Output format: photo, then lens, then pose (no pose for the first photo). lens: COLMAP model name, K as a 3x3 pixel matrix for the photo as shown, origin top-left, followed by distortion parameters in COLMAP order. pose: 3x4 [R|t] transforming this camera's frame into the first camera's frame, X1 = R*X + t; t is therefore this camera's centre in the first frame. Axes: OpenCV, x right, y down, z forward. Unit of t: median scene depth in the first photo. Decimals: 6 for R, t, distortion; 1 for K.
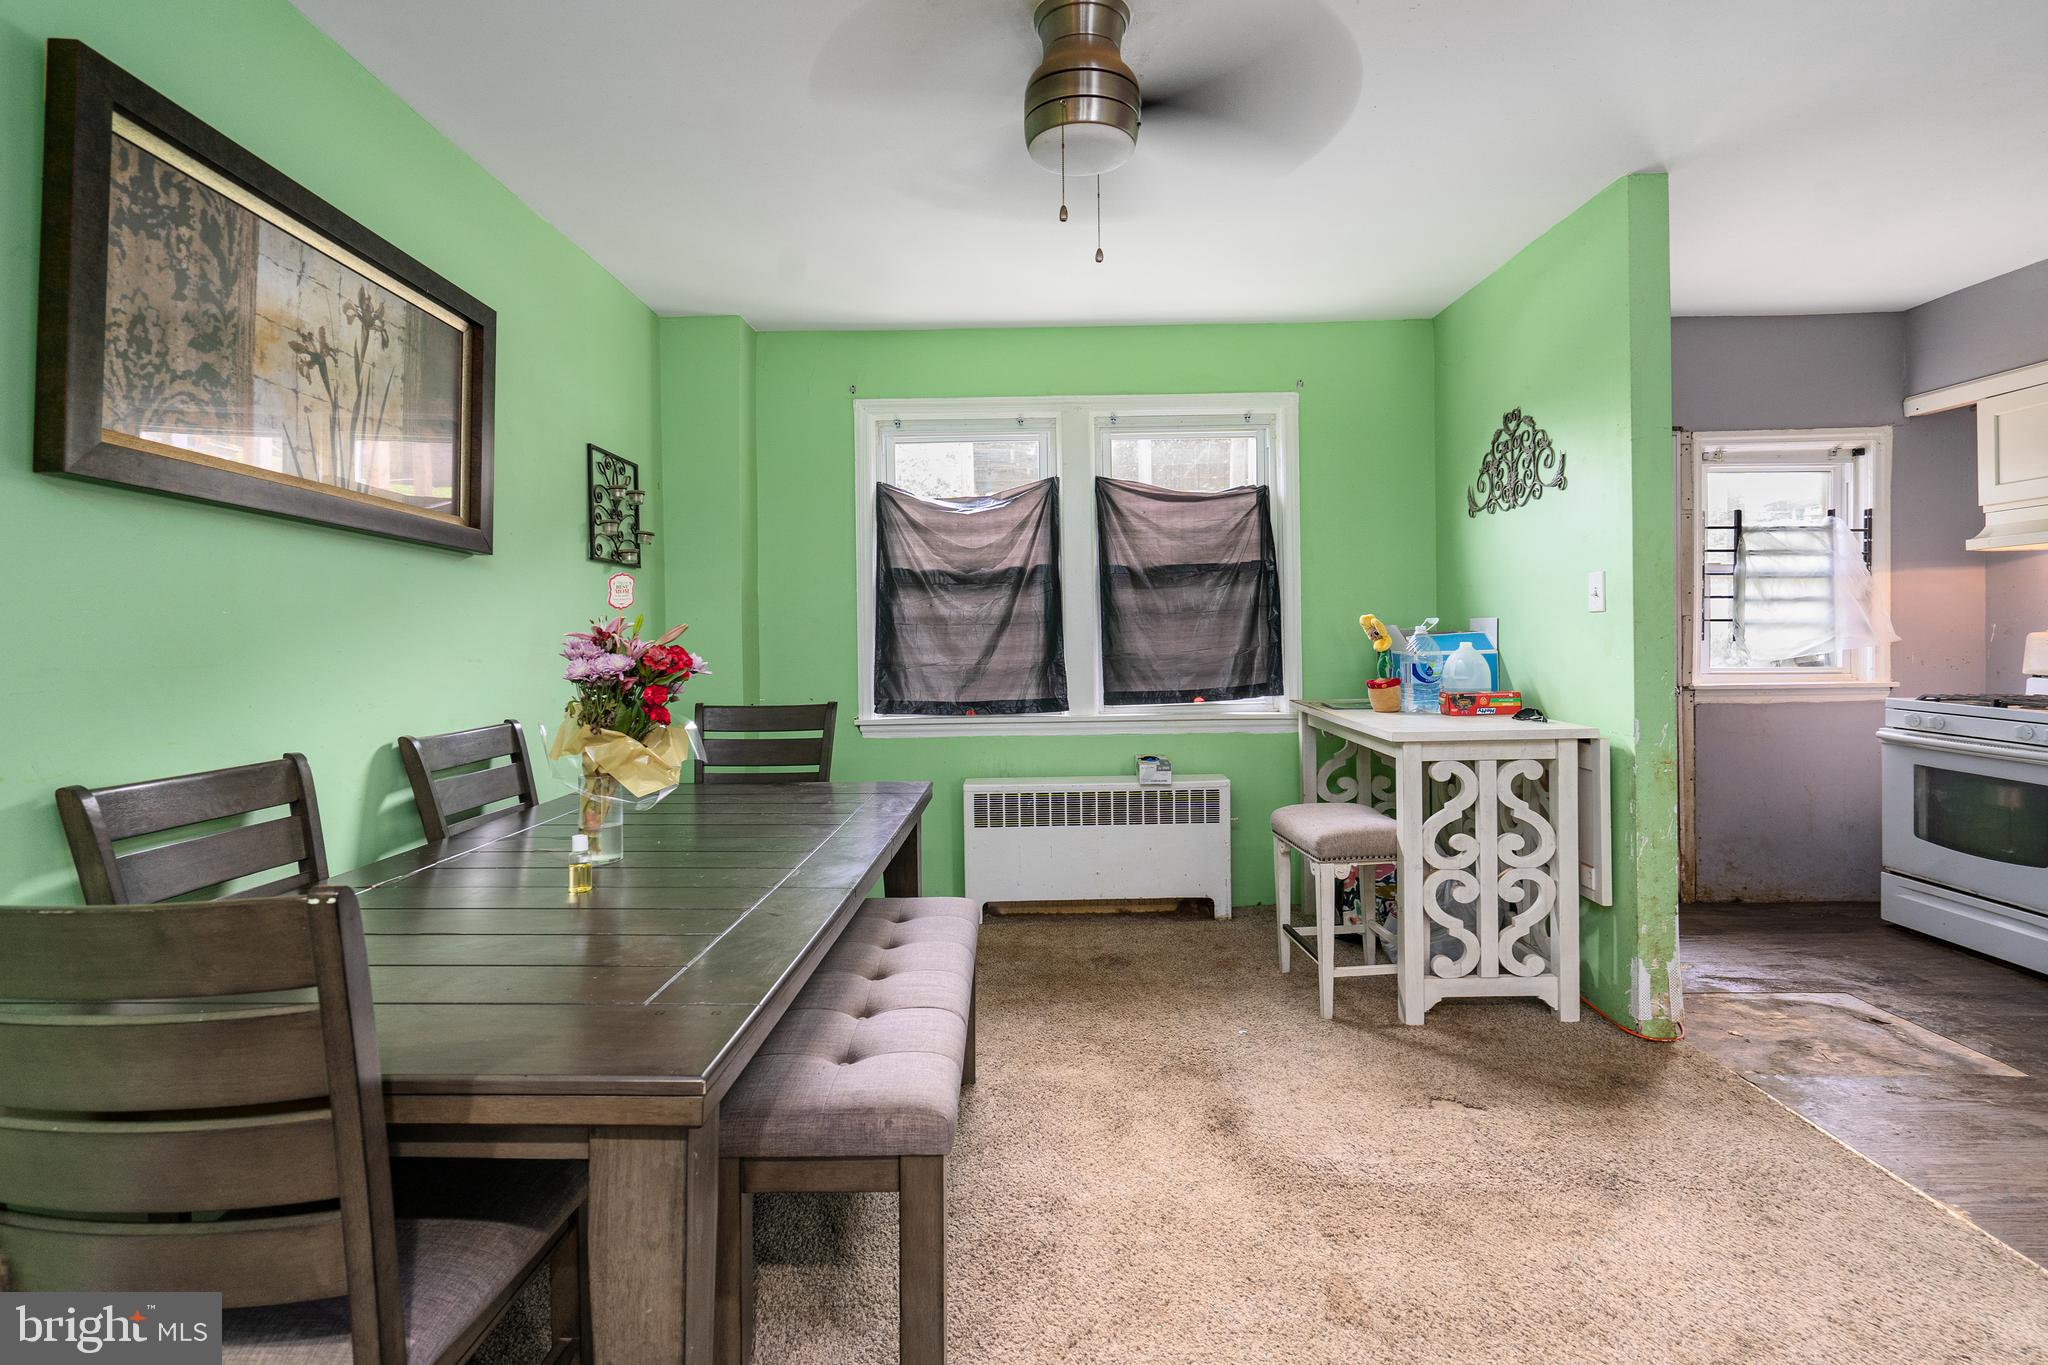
lens RADIAL K [[964.6, 0, 1023.5], [0, 964.6, 636.9], [0, 0, 1]] dist [-0.001304, 0.001180]
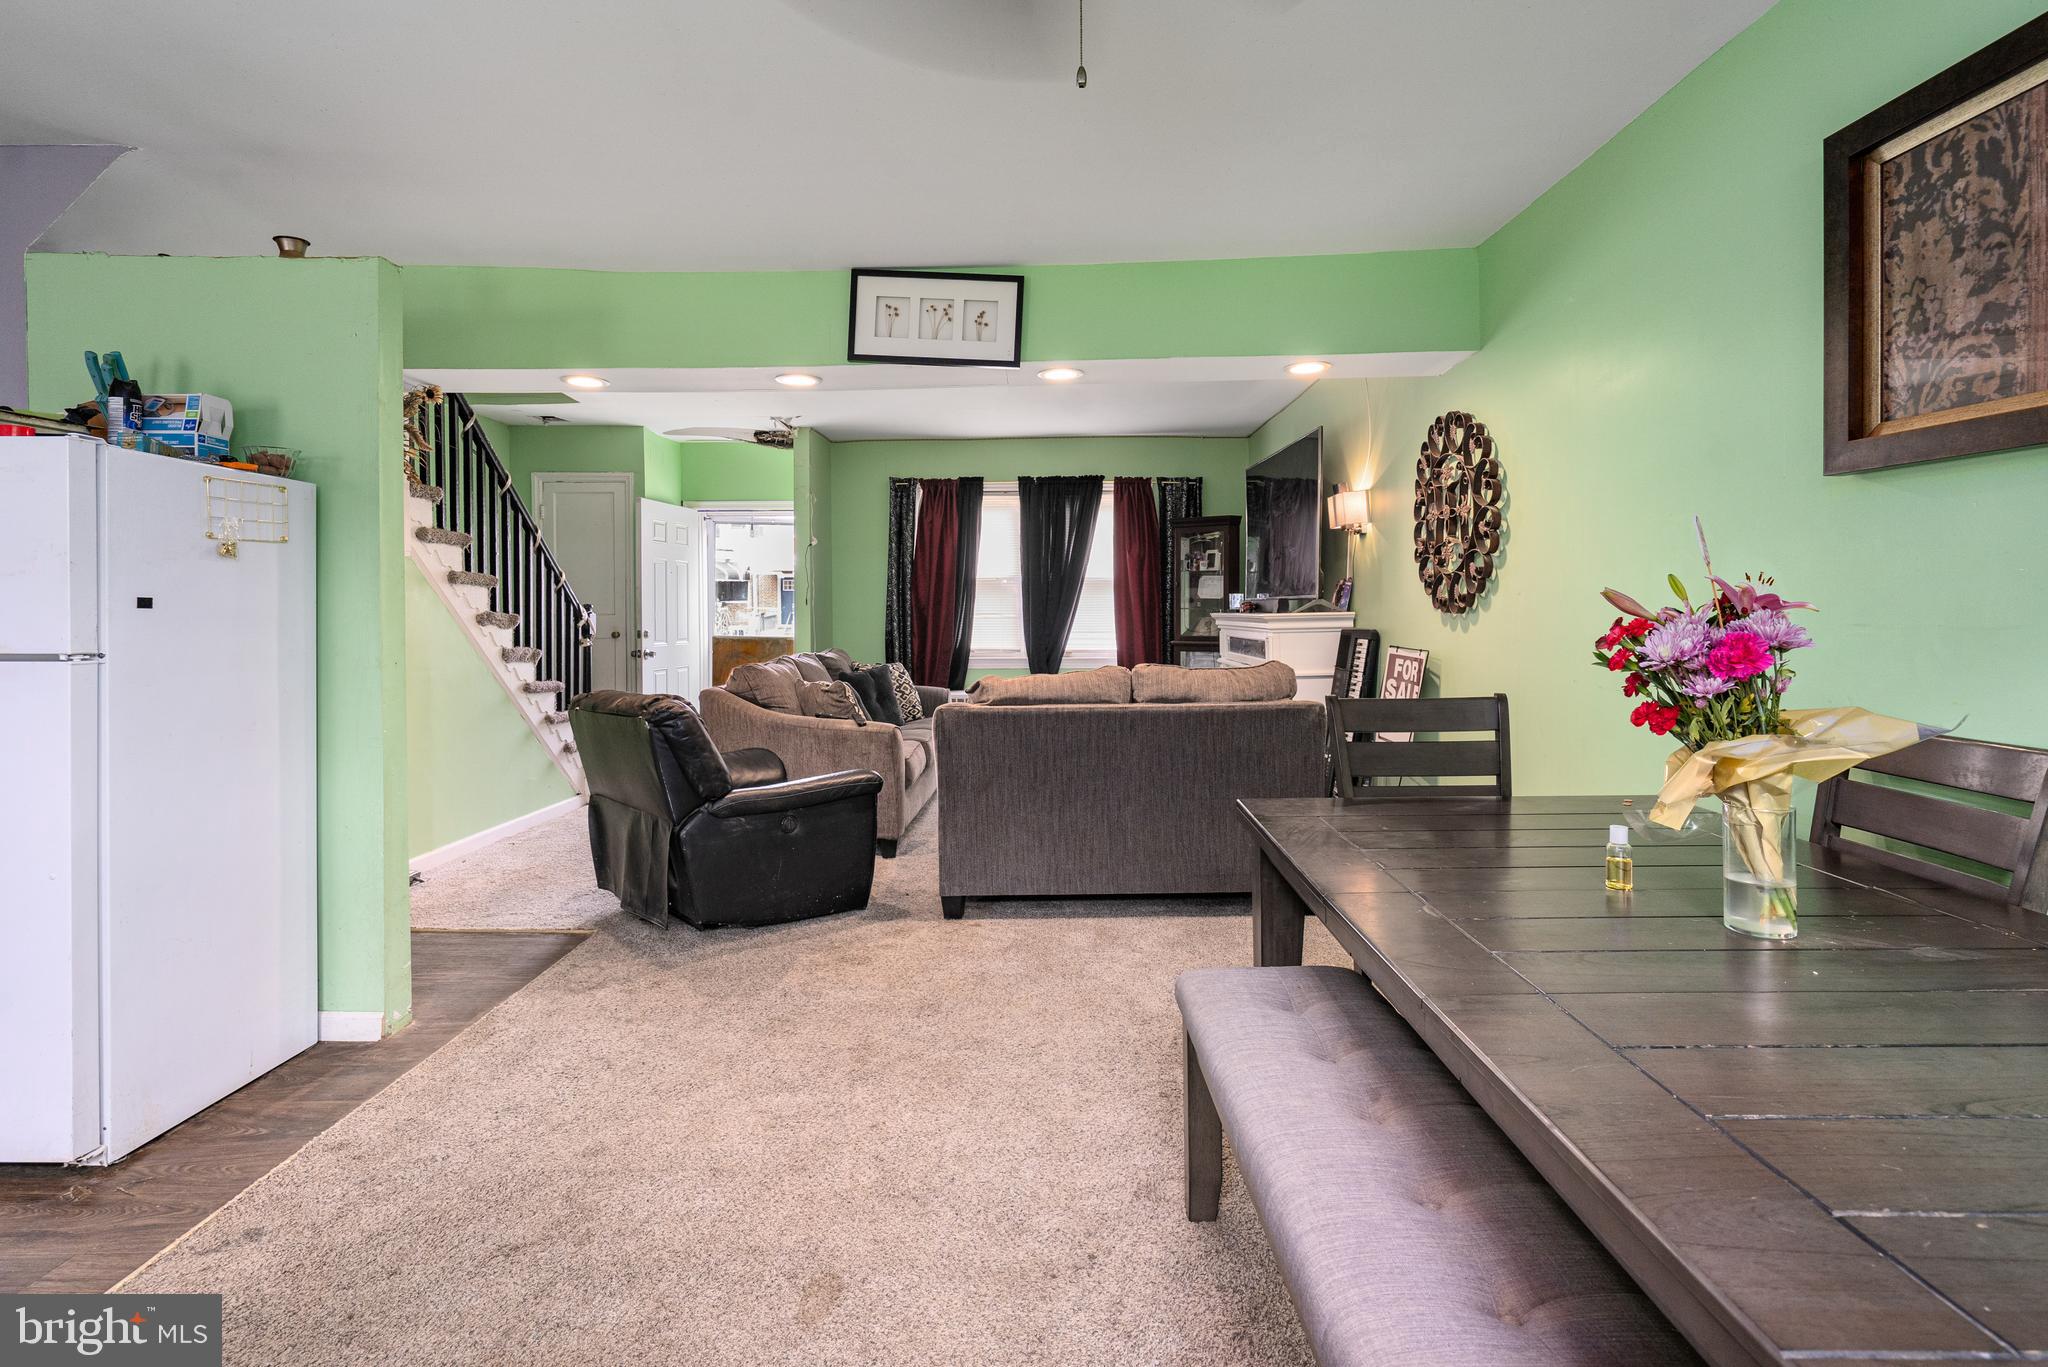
lens RADIAL K [[992.4, 0, 1033.4], [0, 992.4, 627.8], [0, 0, 1]] dist [-0.001423, 0.002186]
pose [[-0.999793, 0.020312, 0.001096, 0.034301], [0.020326, 0.999683, 0.014847, -0.001554], [-0.000794, 0.014866, -0.999889, 0.862399]]
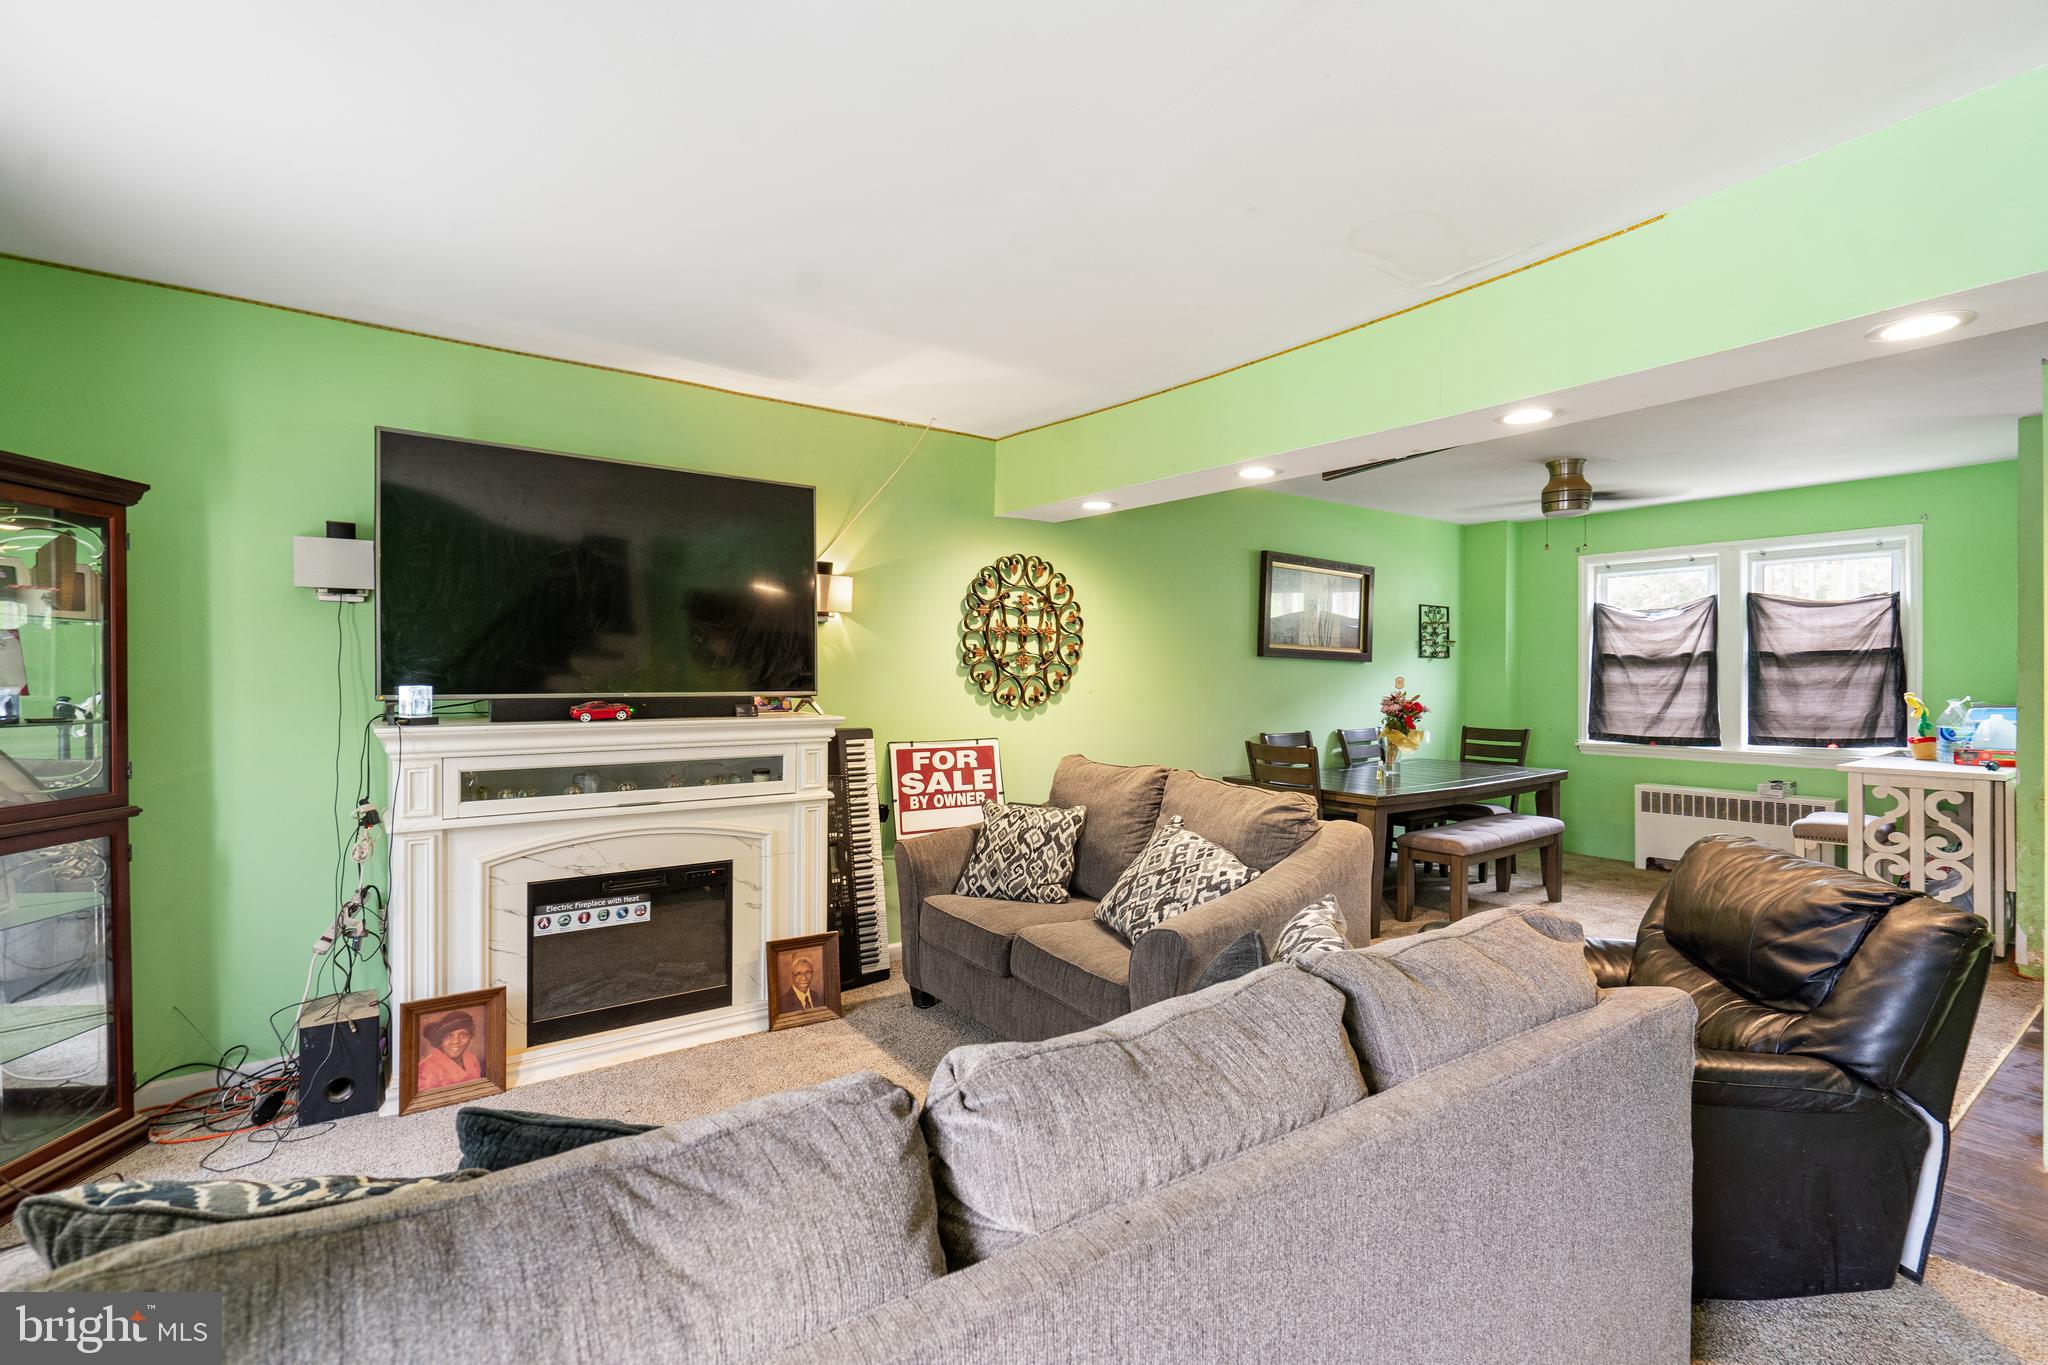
lens RADIAL K [[919.9, 0, 1064.7], [0, 919.9, 688.1], [0, 0, 1]] dist [0.000195, 0.000918]
pose [[0.616664, 0.026692, -0.786774, 0.576424], [-0.009834, 0.999608, 0.026205, -0.046778], [0.787165, -0.008423, 0.616685, -0.759665]]
